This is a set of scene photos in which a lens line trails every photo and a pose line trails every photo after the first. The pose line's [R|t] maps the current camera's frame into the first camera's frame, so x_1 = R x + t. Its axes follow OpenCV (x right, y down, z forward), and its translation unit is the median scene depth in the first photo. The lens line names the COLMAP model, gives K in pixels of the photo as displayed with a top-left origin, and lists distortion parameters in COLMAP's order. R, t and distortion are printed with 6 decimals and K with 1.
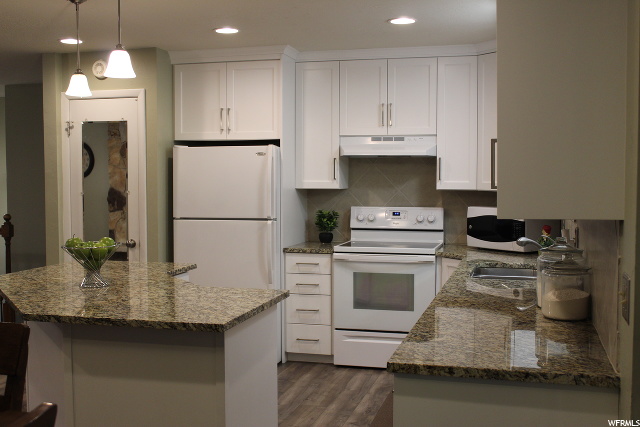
lens RADIAL K [[742.5, 0, 320.0], [0, 742.5, 213.5], [0, 0, 1]] dist [-0.085649, 0.081536]
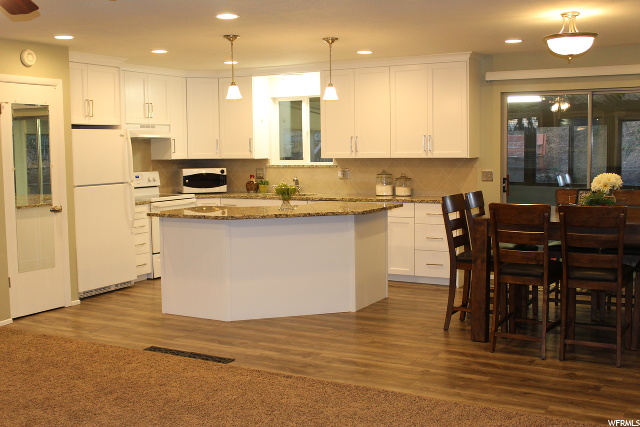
lens RADIAL K [[742.5, 0, 320.0], [0, 742.5, 213.5], [0, 0, 1]] dist [-0.085649, 0.081536]
pose [[0.235020, -0.087198, 0.968071, -1.304050], [0.065314, 0.995134, 0.073779, -0.012457], [-0.969794, 0.045889, 0.239571, 0.309168]]
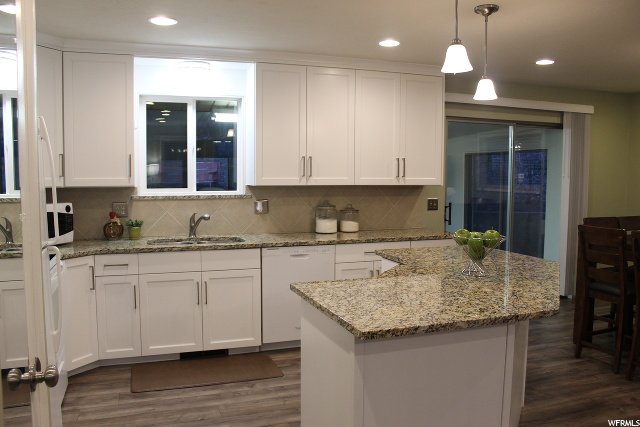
lens RADIAL K [[530.8, 0, 320.0], [0, 530.8, 213.5], [0, 0, 1]] dist [-0.170957, 0.156369]
pose [[-0.576730, -0.063623, 0.814454, -0.501868], [0.041553, 0.993388, 0.107026, -0.050595], [-0.815878, 0.095568, -0.570272, 1.024267]]
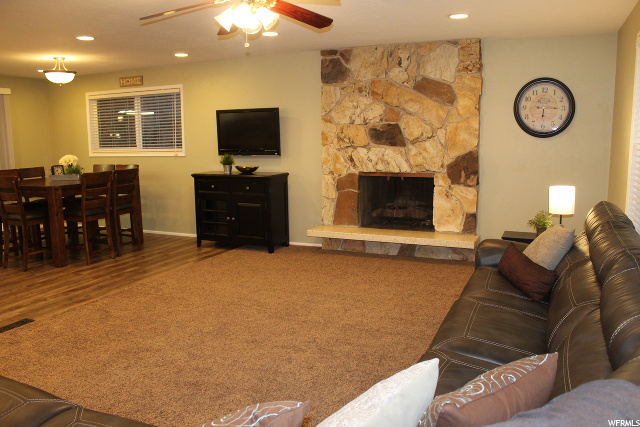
lens RADIAL K [[530.8, 0, 320.0], [0, 530.8, 213.5], [0, 0, 1]] dist [-0.170957, 0.156369]
pose [[-0.987507, -0.009776, 0.157269, -1.008852], [0.023347, 0.977980, 0.207390, -0.067281], [-0.155834, 0.208471, -0.965534, 1.239819]]
